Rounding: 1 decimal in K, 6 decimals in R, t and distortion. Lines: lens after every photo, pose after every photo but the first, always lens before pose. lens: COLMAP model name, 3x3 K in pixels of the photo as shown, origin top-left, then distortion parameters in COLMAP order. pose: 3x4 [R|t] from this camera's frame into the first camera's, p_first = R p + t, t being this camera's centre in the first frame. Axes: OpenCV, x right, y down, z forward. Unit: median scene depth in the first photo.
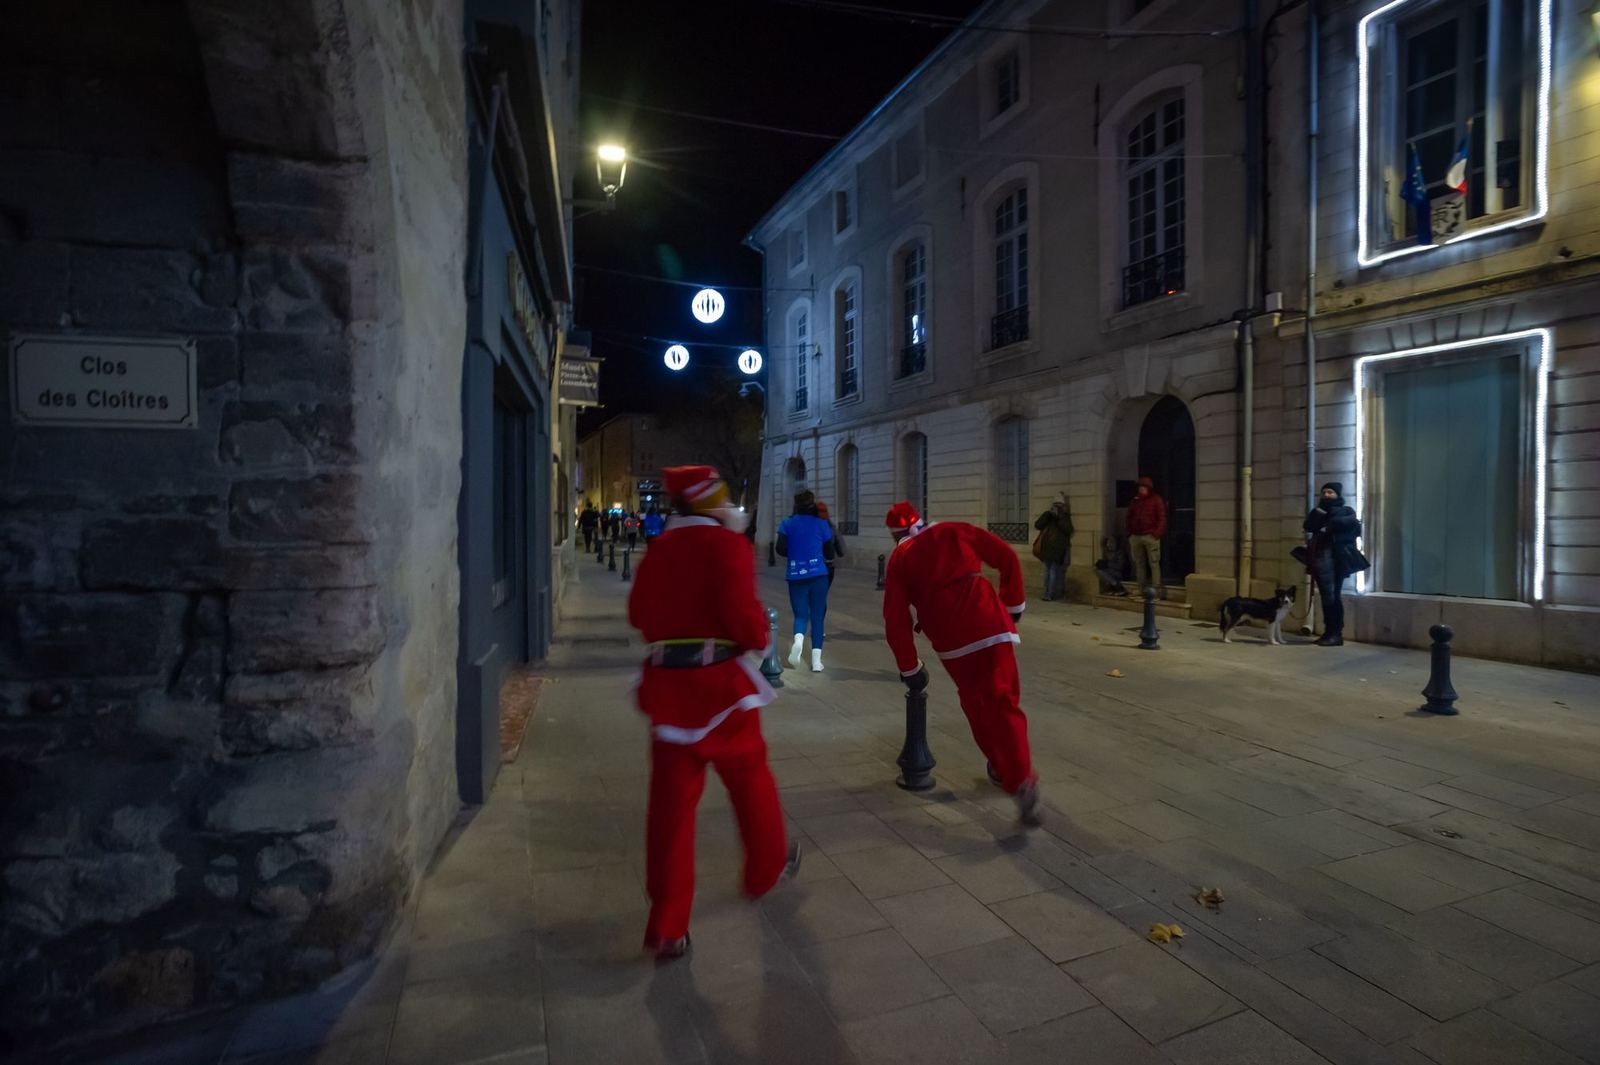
lens RADIAL K [[779.0, 0, 801.6], [0, 779.0, 558.5], [0, 0, 1]] dist [-0.047504, 0.026258]
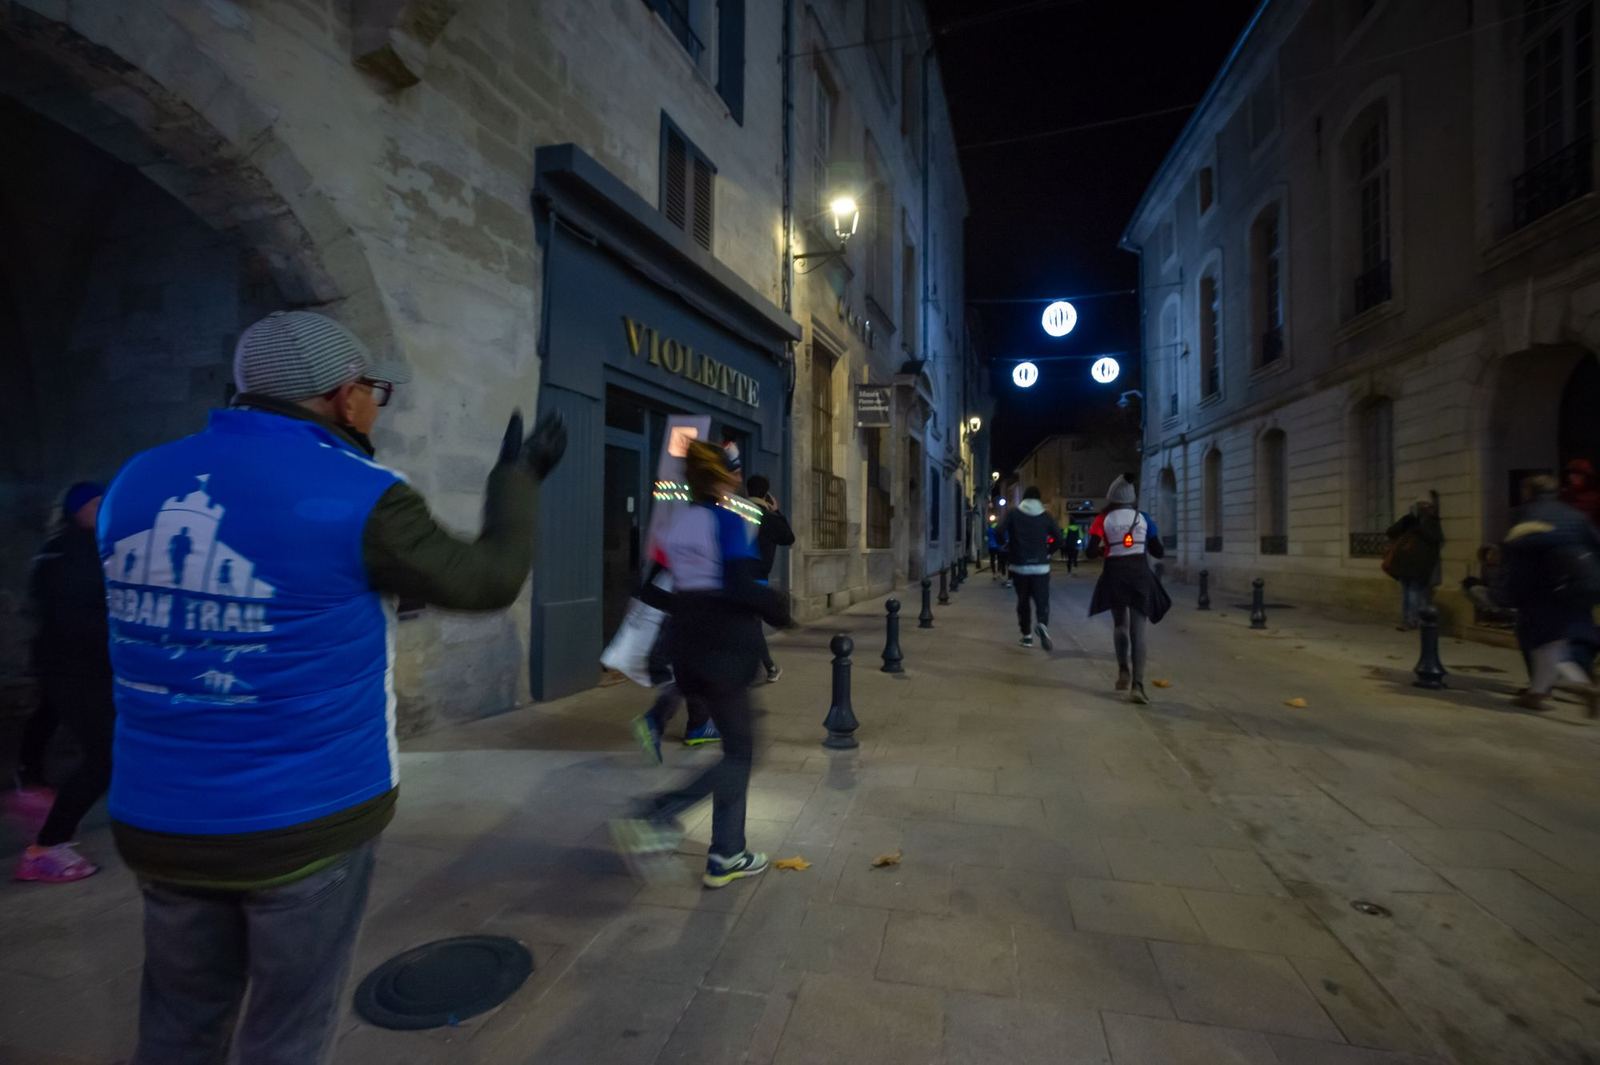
lens RADIAL K [[771.0, 0, 800.0], [0, 771.0, 532.5], [0, 0, 1]] dist [0.015020, 0.016897]
pose [[0.843413, -0.003677, -0.537252, 0.165090], [-0.031056, 0.997971, -0.055585, 0.013627], [0.536367, 0.063566, 0.841588, 0.013555]]
